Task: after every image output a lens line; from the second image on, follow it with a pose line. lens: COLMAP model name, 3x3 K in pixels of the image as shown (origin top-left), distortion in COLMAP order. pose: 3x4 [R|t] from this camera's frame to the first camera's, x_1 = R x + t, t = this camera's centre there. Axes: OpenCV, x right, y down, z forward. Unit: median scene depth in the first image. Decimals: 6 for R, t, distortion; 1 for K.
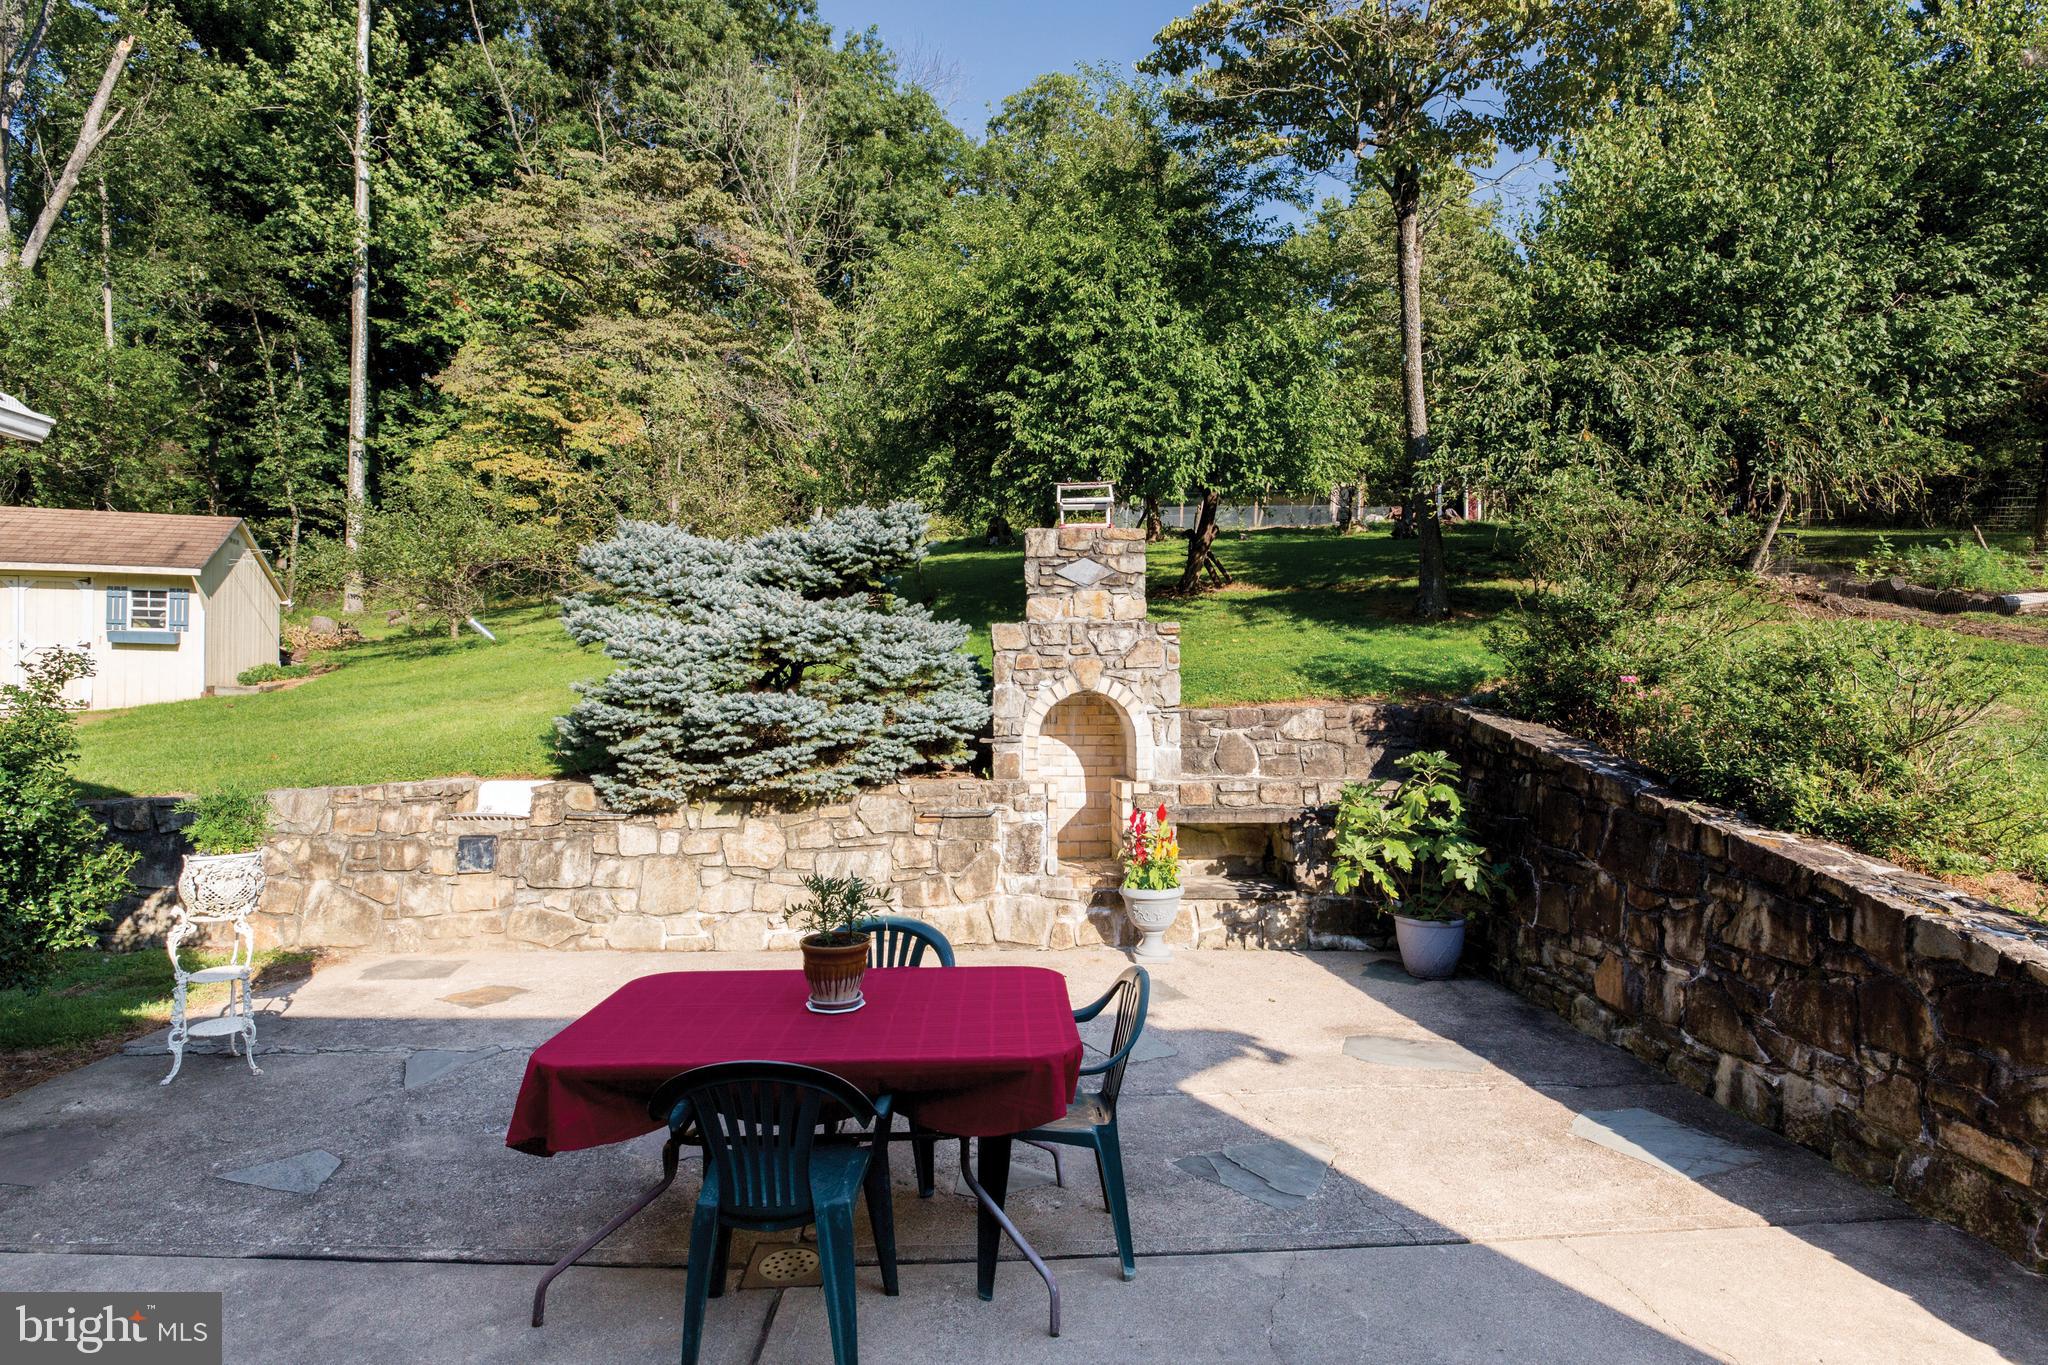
lens RADIAL K [[994.6, 0, 1025.7], [0, 994.6, 673.9], [0, 0, 1]] dist [-0.028755, -0.001157]
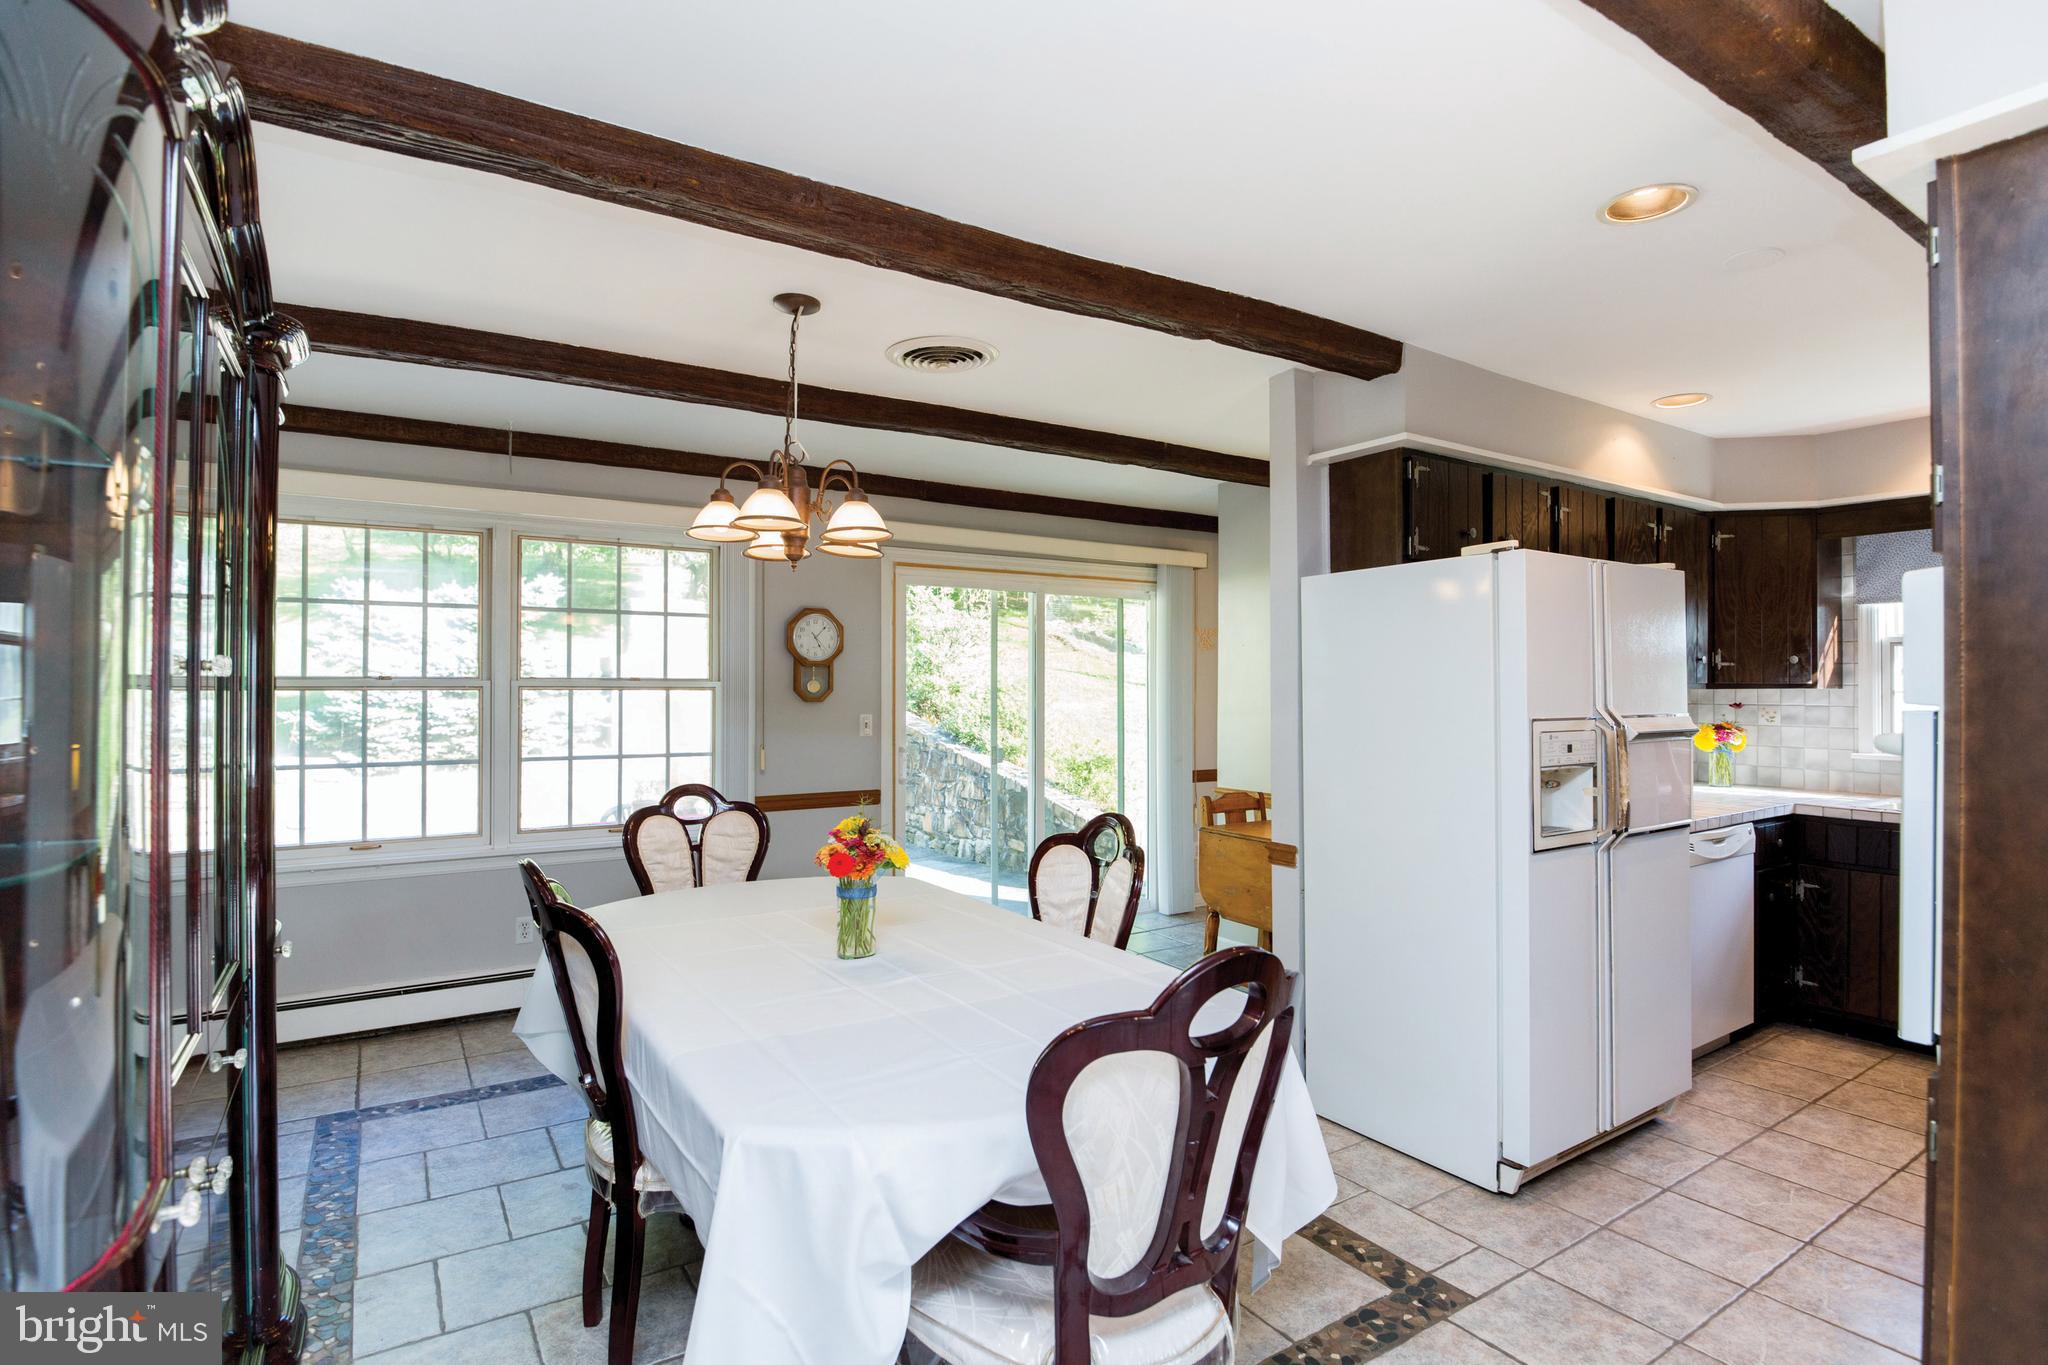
lens RADIAL K [[994.6, 0, 1026.6], [0, 994.6, 680.6], [0, 0, 1]] dist [-0.028755, -0.001157]
pose [[0.854697, 0.005656, 0.519096, -0.316082], [-0.017545, 0.999684, 0.017995, -0.052947], [-0.518831, -0.024487, 0.854526, -0.824934]]
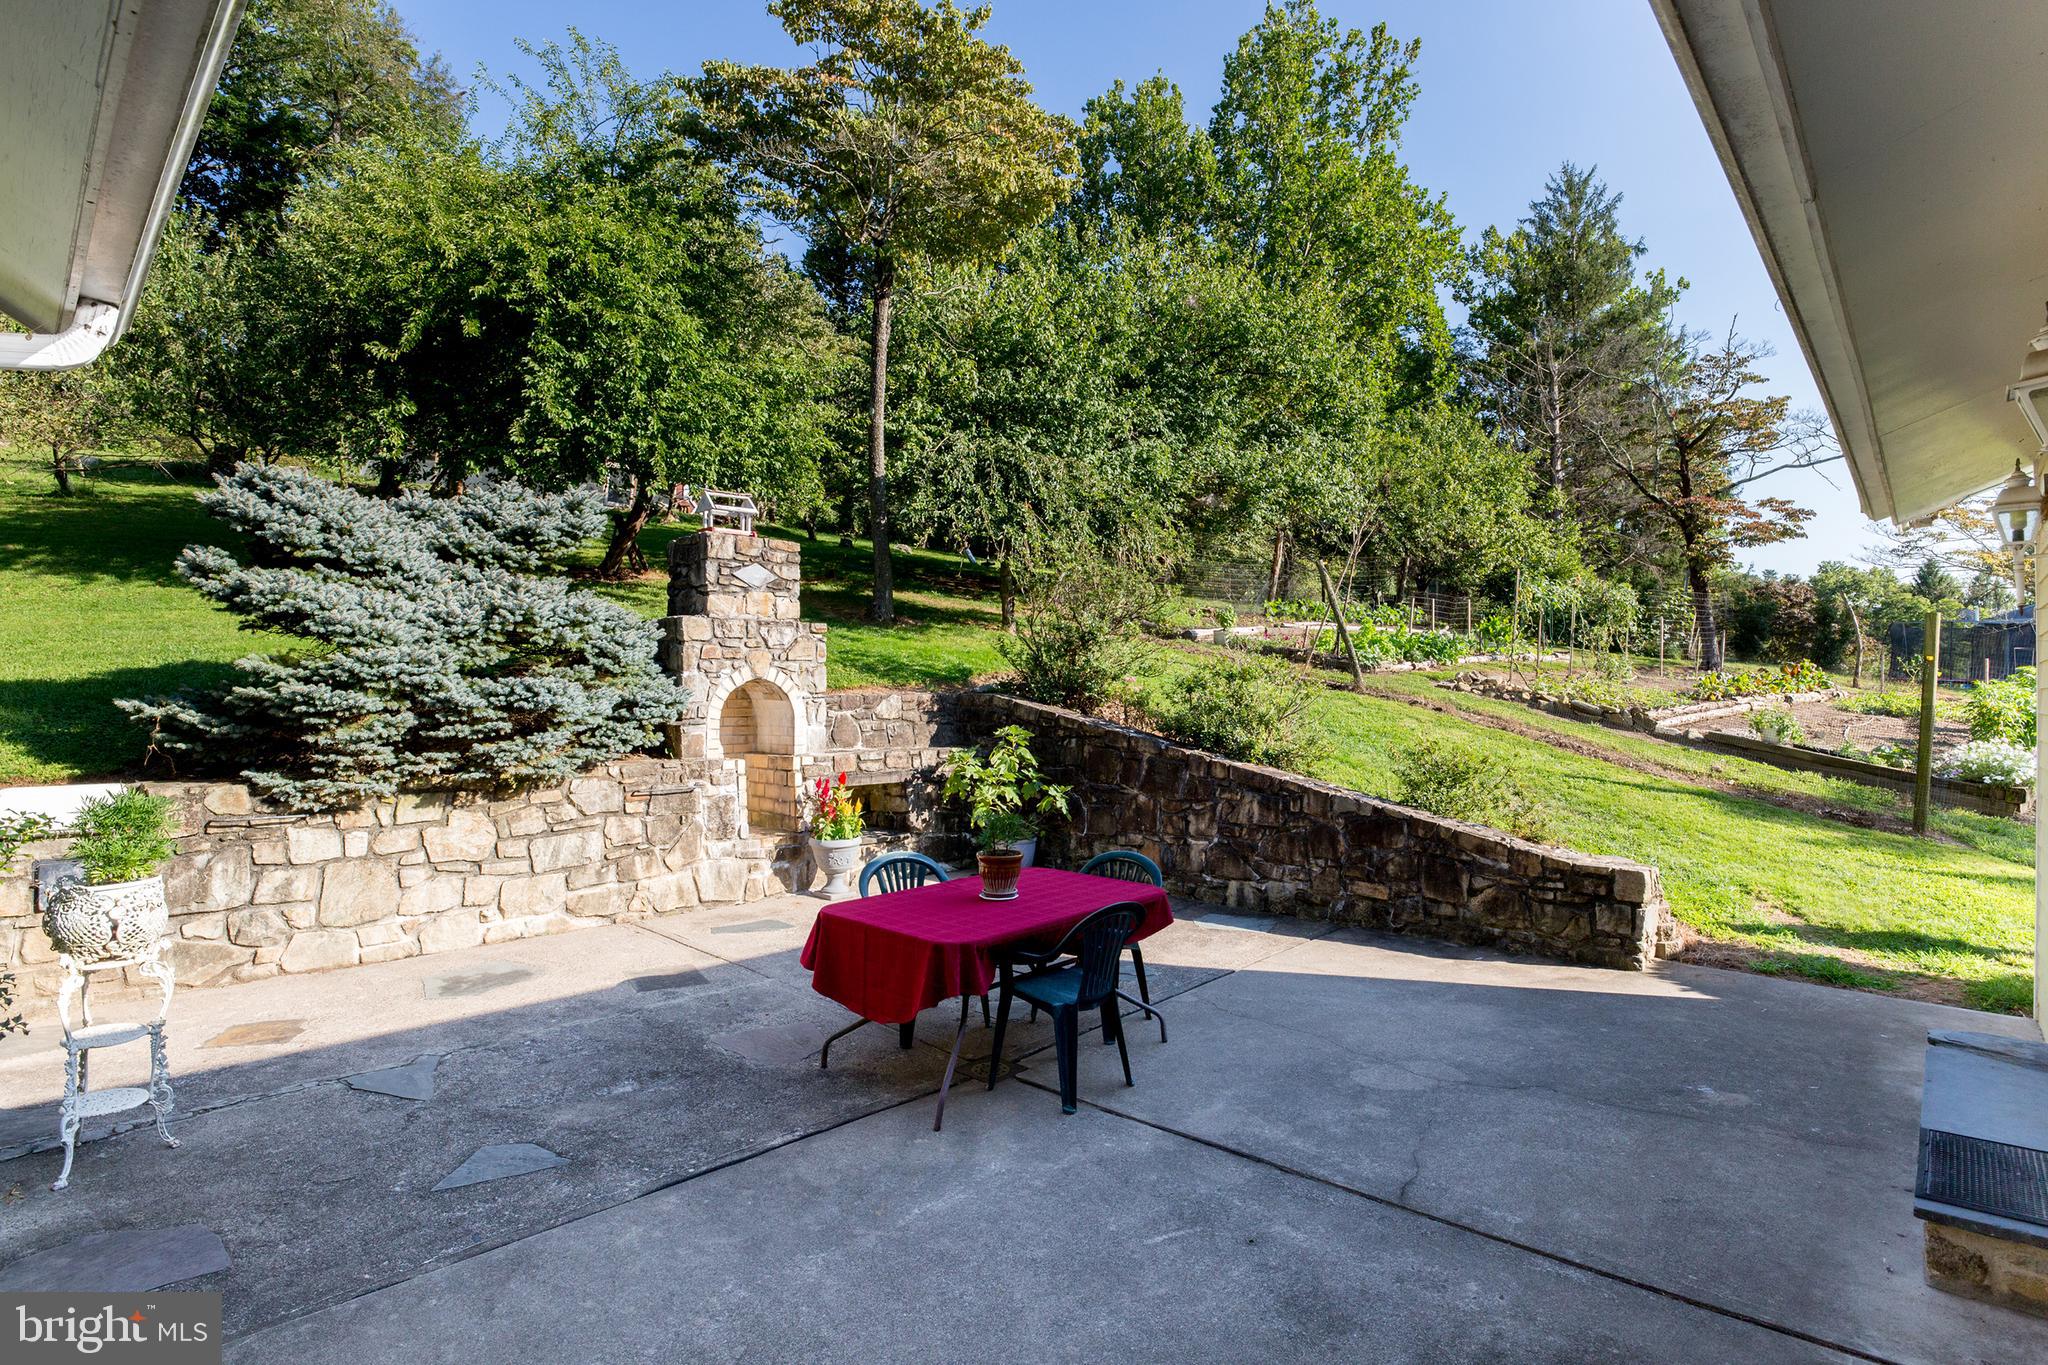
lens RADIAL K [[994.6, 0, 1024.4], [0, 994.6, 686.7], [0, 0, 1]] dist [-0.028755, -0.001157]
pose [[0.703469, 0.010630, 0.710646, -0.566698], [-0.032613, 0.999318, 0.017335, -0.004234], [-0.709977, -0.035371, 0.703336, -0.034053]]
